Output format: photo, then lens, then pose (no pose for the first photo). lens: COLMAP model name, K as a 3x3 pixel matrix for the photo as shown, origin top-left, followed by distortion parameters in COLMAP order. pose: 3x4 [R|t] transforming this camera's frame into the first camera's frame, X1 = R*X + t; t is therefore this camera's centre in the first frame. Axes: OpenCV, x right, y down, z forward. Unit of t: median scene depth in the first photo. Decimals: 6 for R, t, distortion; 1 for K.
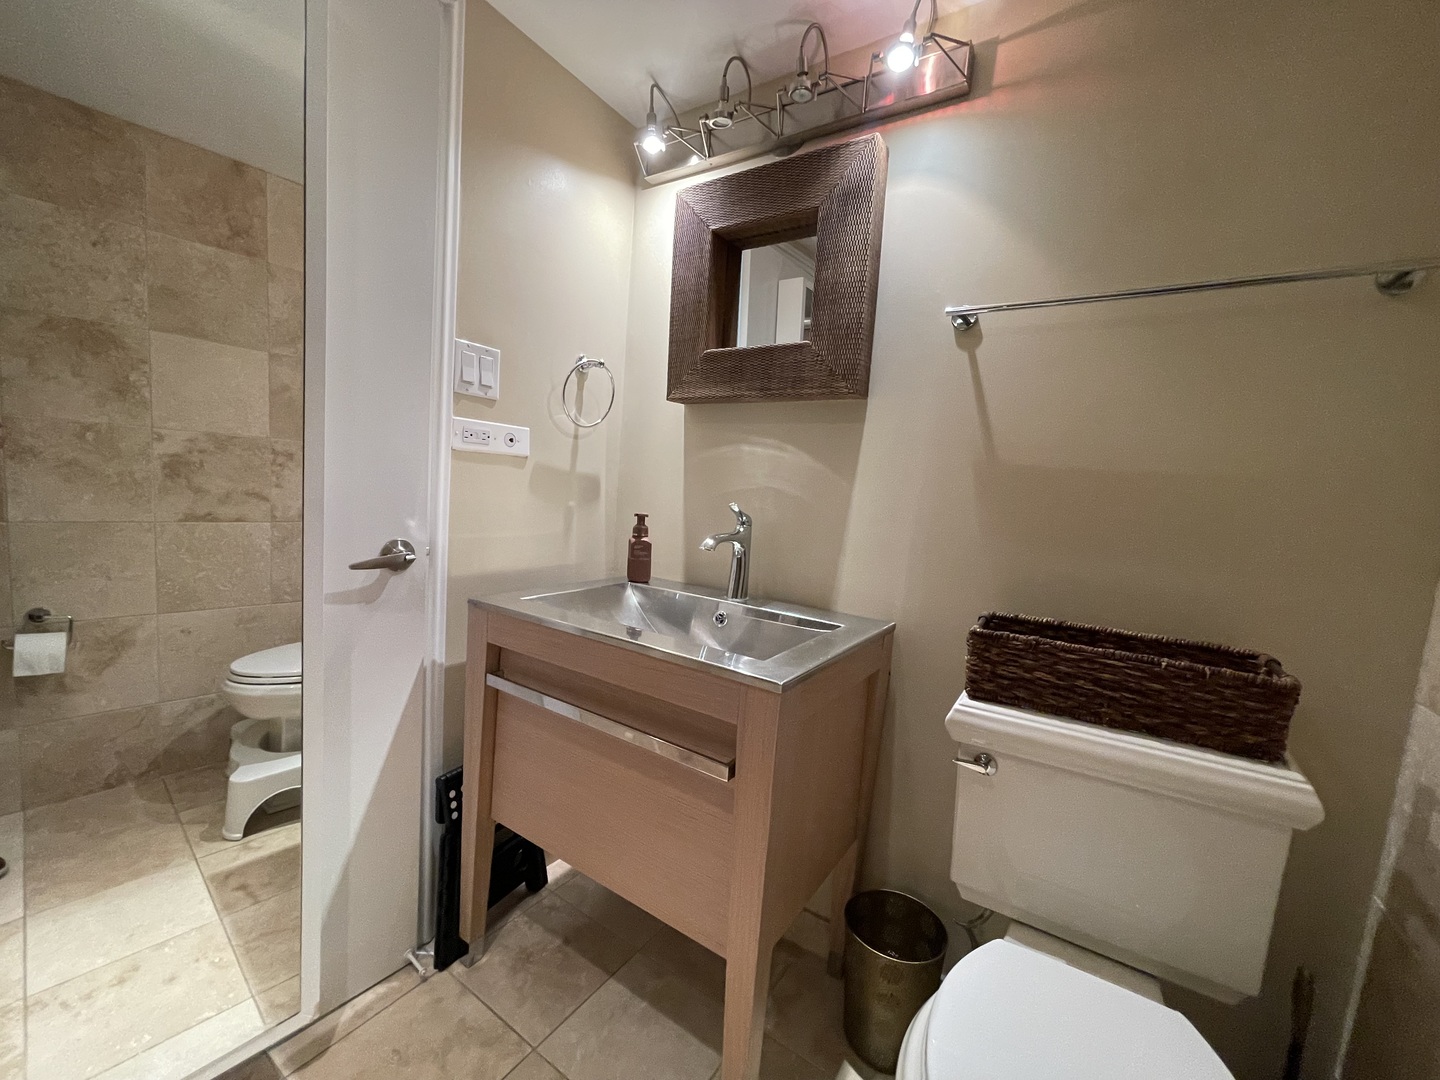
lens RADIAL K [[578.5, 0, 718.6], [0, 578.5, 545.3], [0, 0, 1]] dist [-0.000029, -0.000865]
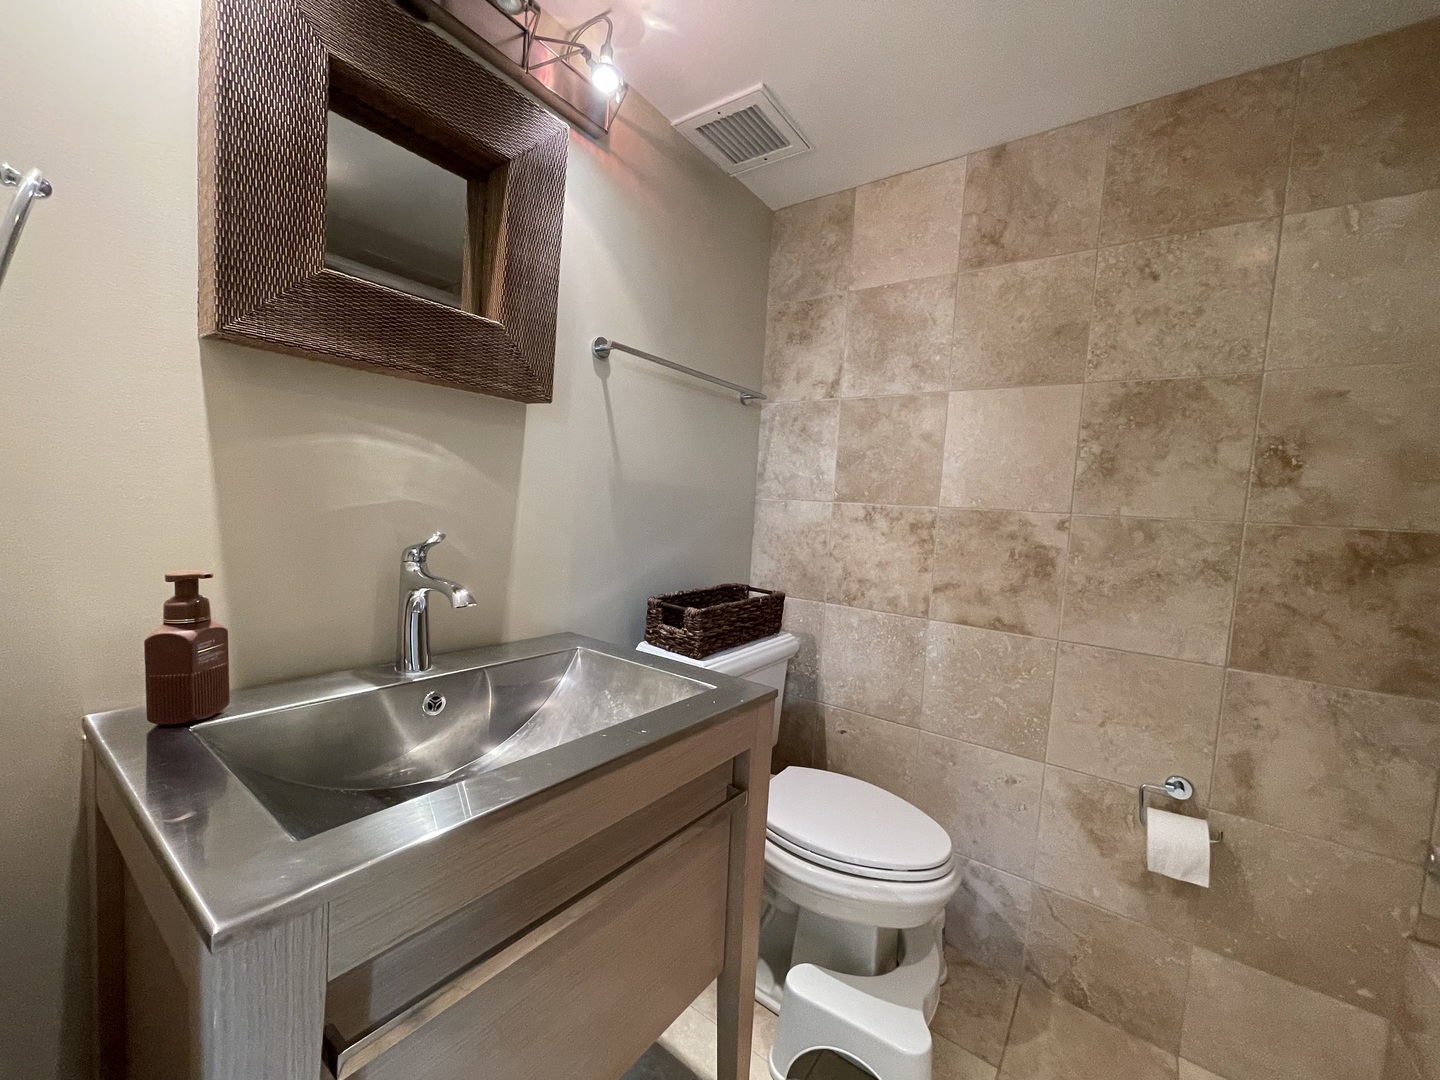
lens RADIAL K [[578.5, 0, 692.4], [0, 578.5, 544.1], [0, 0, 1]] dist [-0.000029, -0.000865]
pose [[0.079896, -0.134995, 0.987620, -0.646059], [0.049821, 0.990090, 0.131302, -0.137829], [-0.995557, 0.038714, 0.085830, 0.662492]]
